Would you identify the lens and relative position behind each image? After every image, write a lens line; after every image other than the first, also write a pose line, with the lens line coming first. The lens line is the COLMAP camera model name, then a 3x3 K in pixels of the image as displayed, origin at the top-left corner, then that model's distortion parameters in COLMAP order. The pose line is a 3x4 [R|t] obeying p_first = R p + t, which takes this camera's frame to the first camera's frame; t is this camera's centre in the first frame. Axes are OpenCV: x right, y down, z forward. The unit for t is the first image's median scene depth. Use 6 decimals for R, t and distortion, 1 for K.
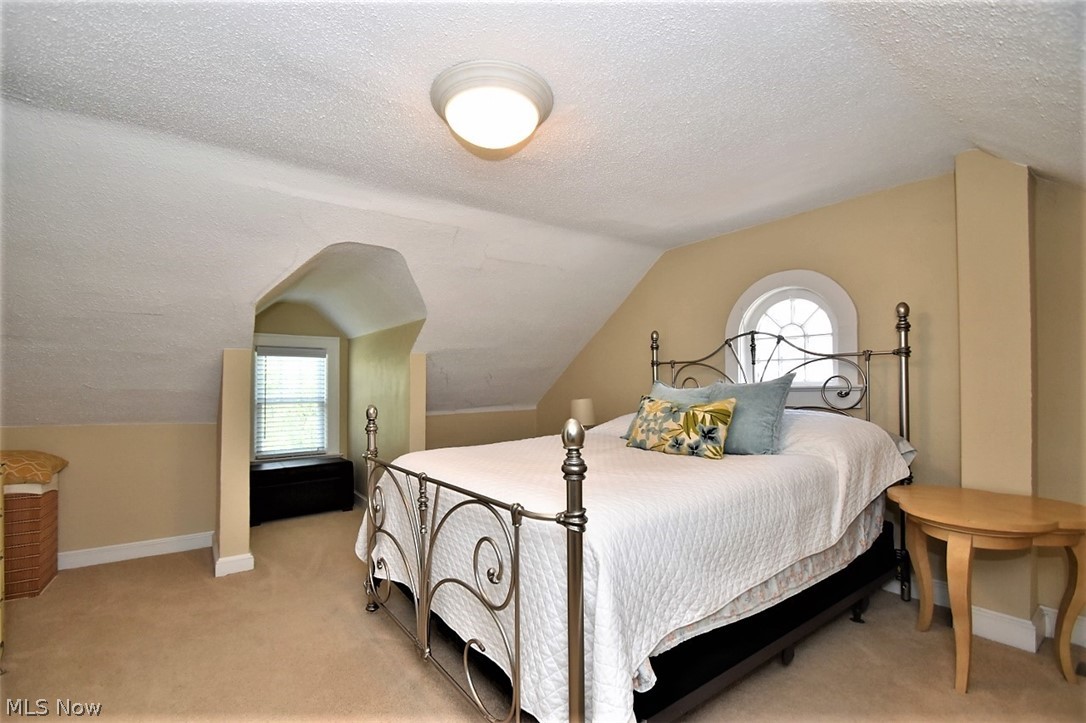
lens RADIAL K [[478.5, 0, 514.6], [0, 478.5, 374.0], [0, 0, 1]] dist [-0.012866, -0.000330]
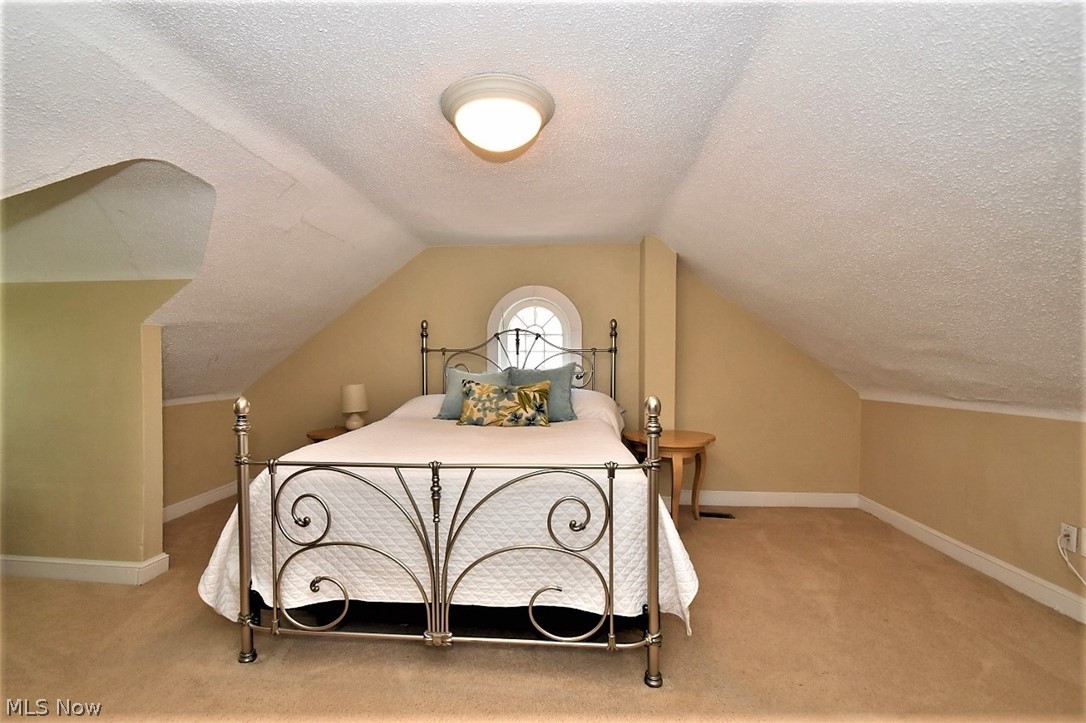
lens RADIAL K [[478.5, 0, 538.8], [0, 478.5, 370.6], [0, 0, 1]] dist [-0.012866, -0.000330]
pose [[0.641328, 0.001634, 0.767265, -0.566907], [-0.023003, 0.999589, 0.017098, -0.000194], [-0.766922, -0.028615, 0.641102, 0.153856]]
